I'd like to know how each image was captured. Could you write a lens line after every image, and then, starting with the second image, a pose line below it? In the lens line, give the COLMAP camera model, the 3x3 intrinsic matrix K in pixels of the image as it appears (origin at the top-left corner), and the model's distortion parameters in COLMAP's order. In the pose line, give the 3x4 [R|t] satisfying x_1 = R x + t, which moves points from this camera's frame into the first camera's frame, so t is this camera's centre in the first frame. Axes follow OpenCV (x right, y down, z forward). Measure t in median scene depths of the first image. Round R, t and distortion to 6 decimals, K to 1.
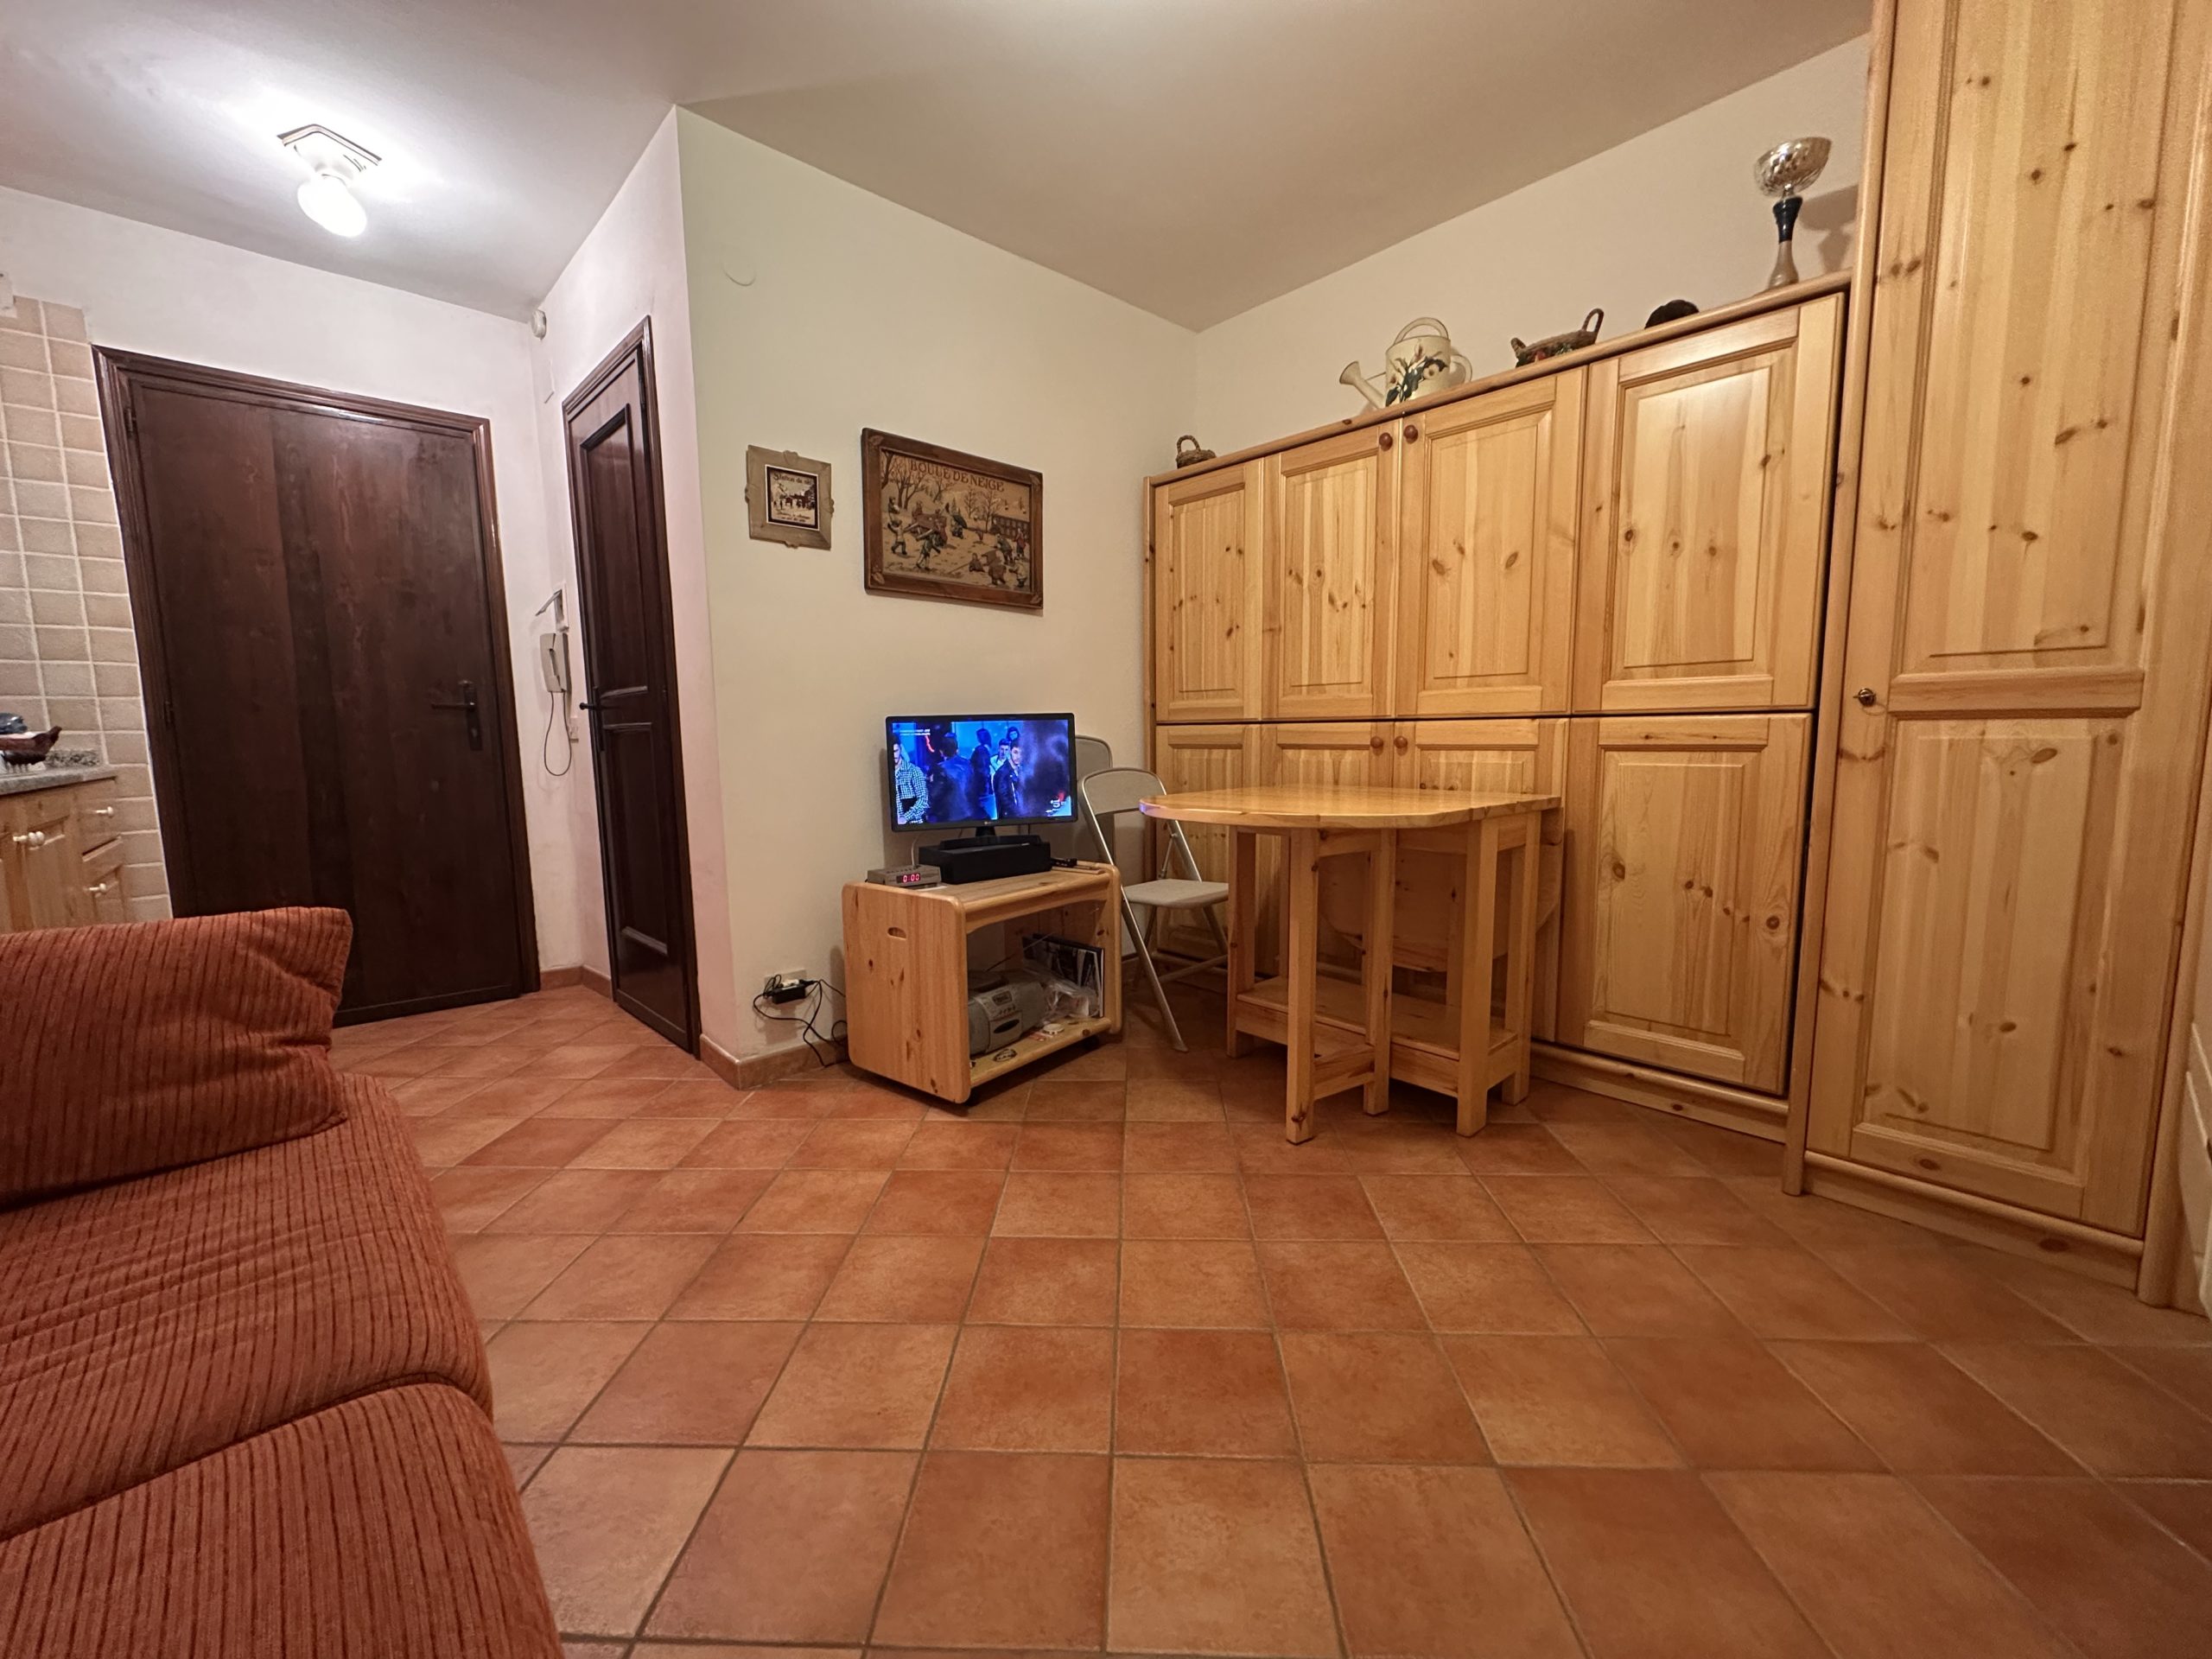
lens RADIAL K [[881.2, 0, 1105.3], [0, 881.2, 827.6], [0, 0, 1]] dist [-0.002437, 0.000669]
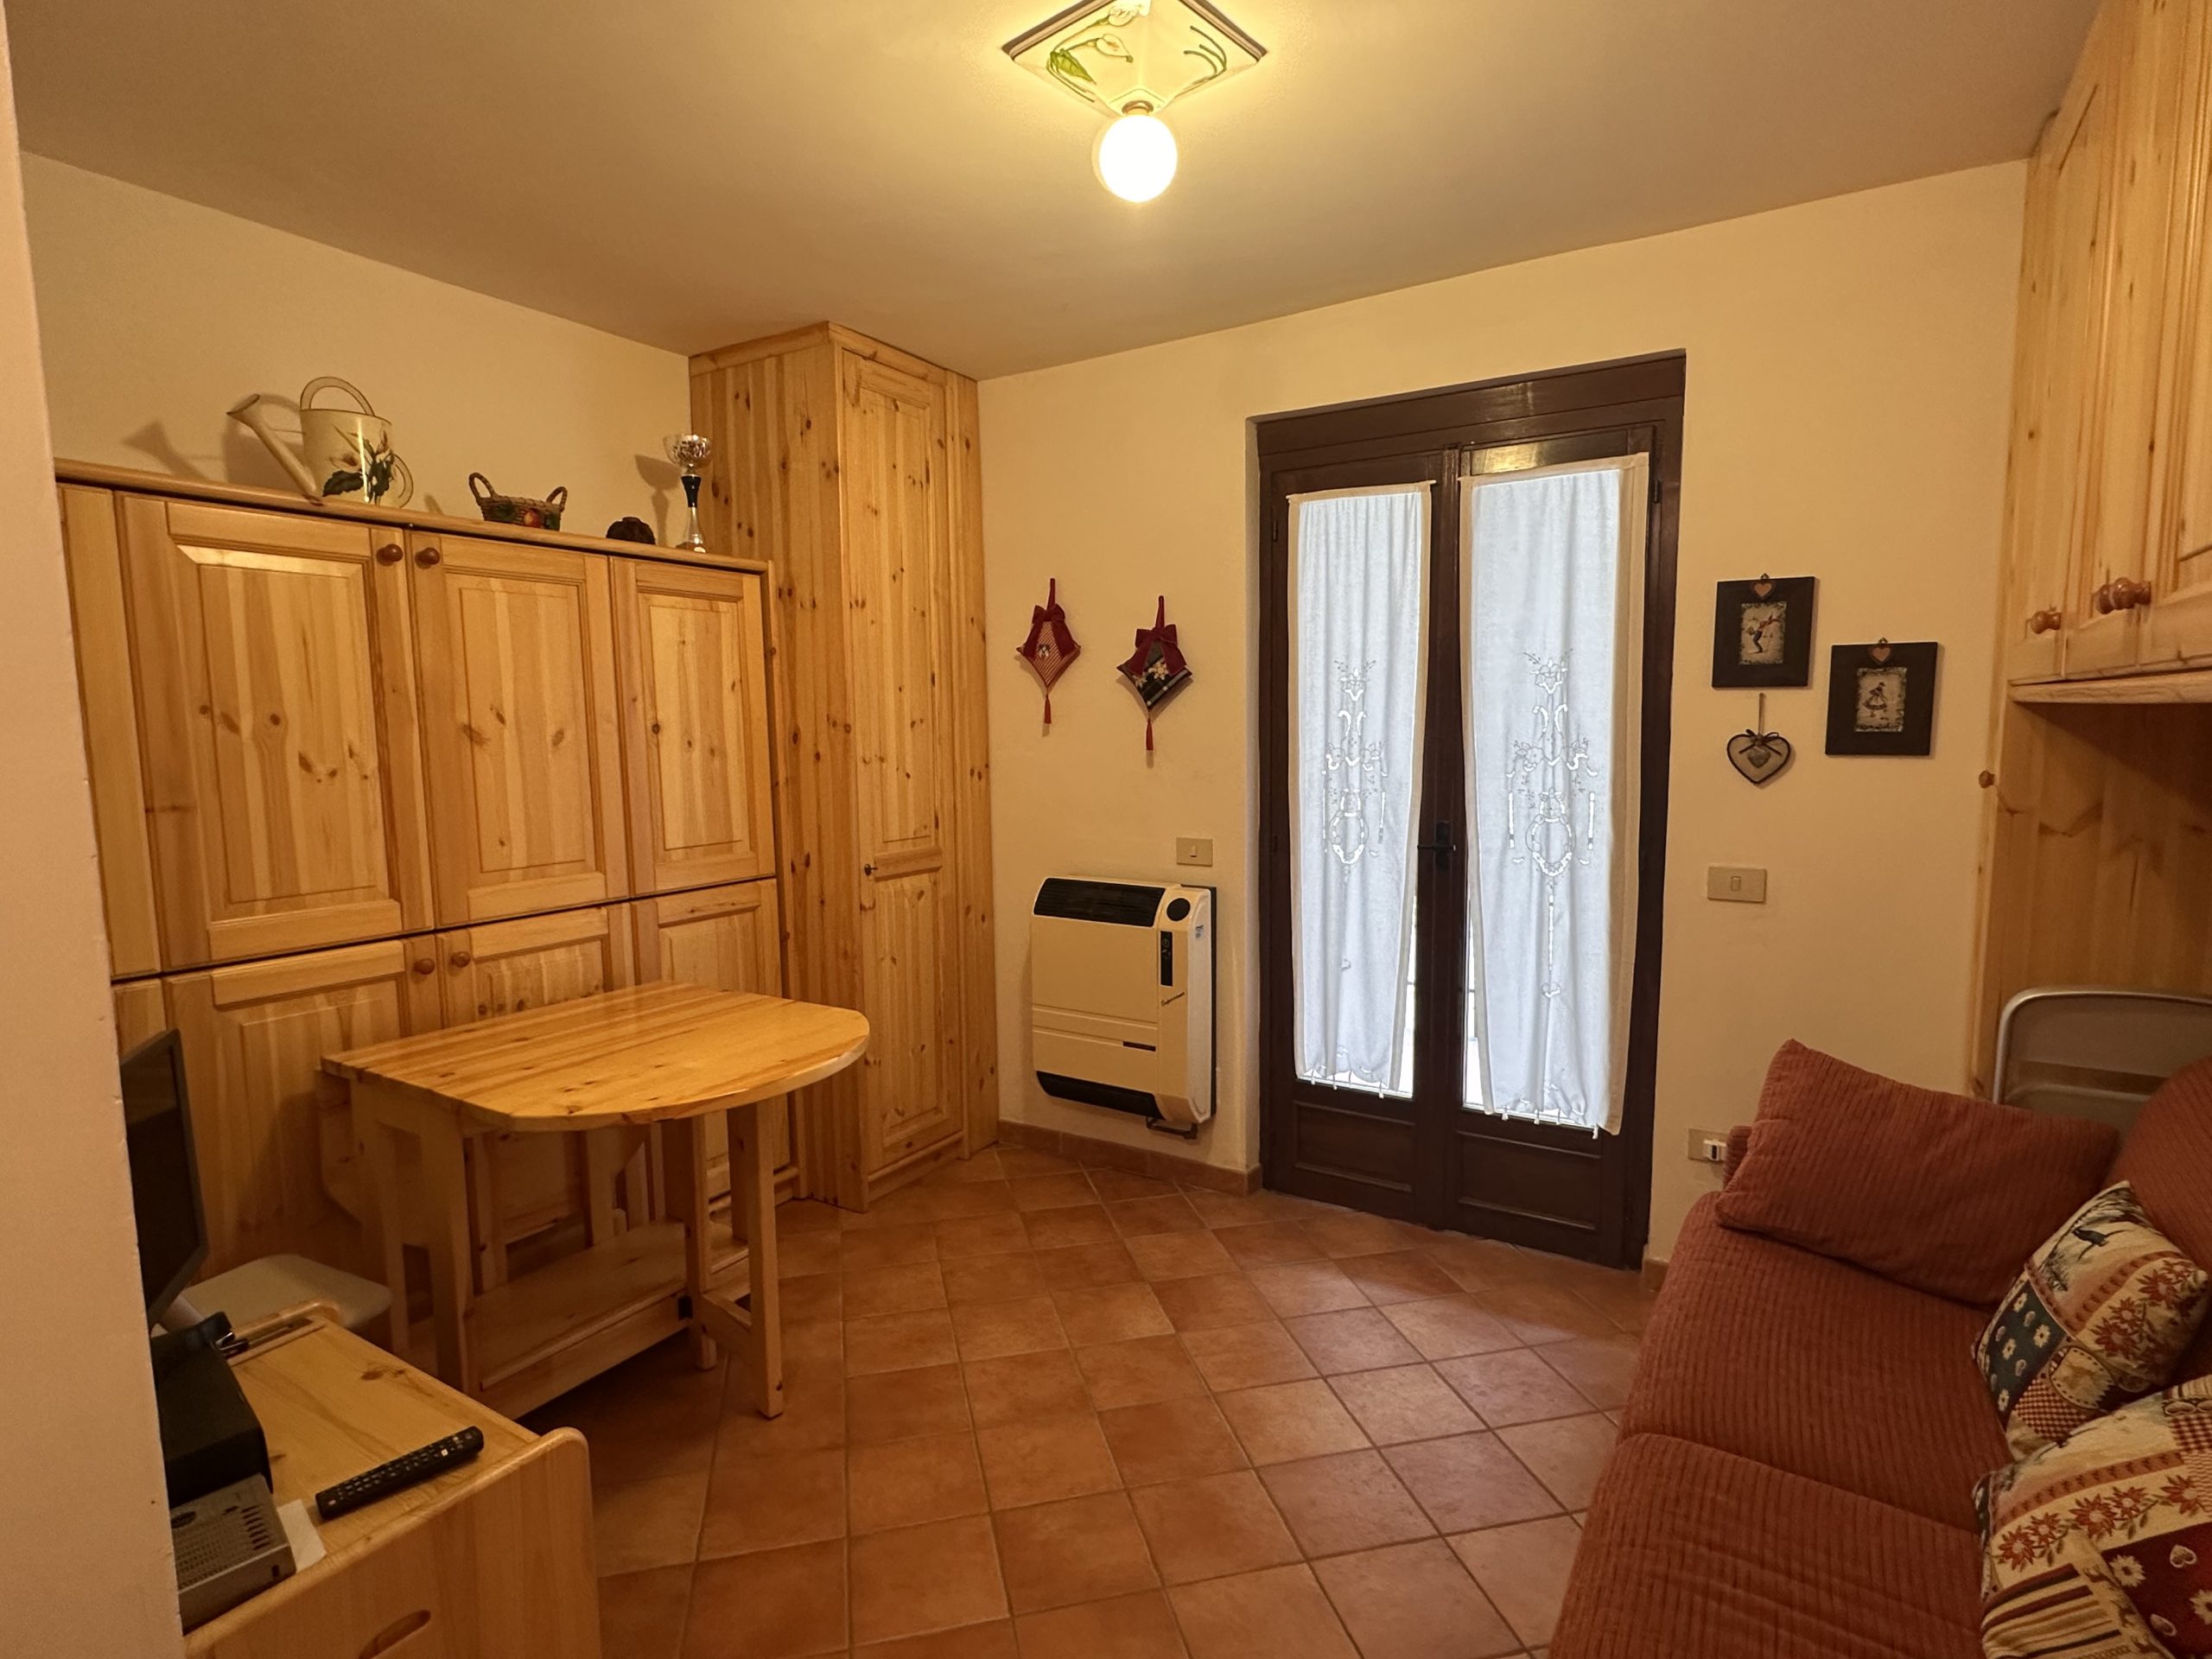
lens RADIAL K [[1141.9, 0, 1099.7], [0, 1141.9, 839.7], [0, 0, 1]] dist [-0.000660, 0.000172]
pose [[-0.265407, -0.082300, 0.960617, -0.794597], [0.121385, 0.985570, 0.117976, -0.265156], [-0.956465, 0.147916, -0.251587, 0.760776]]
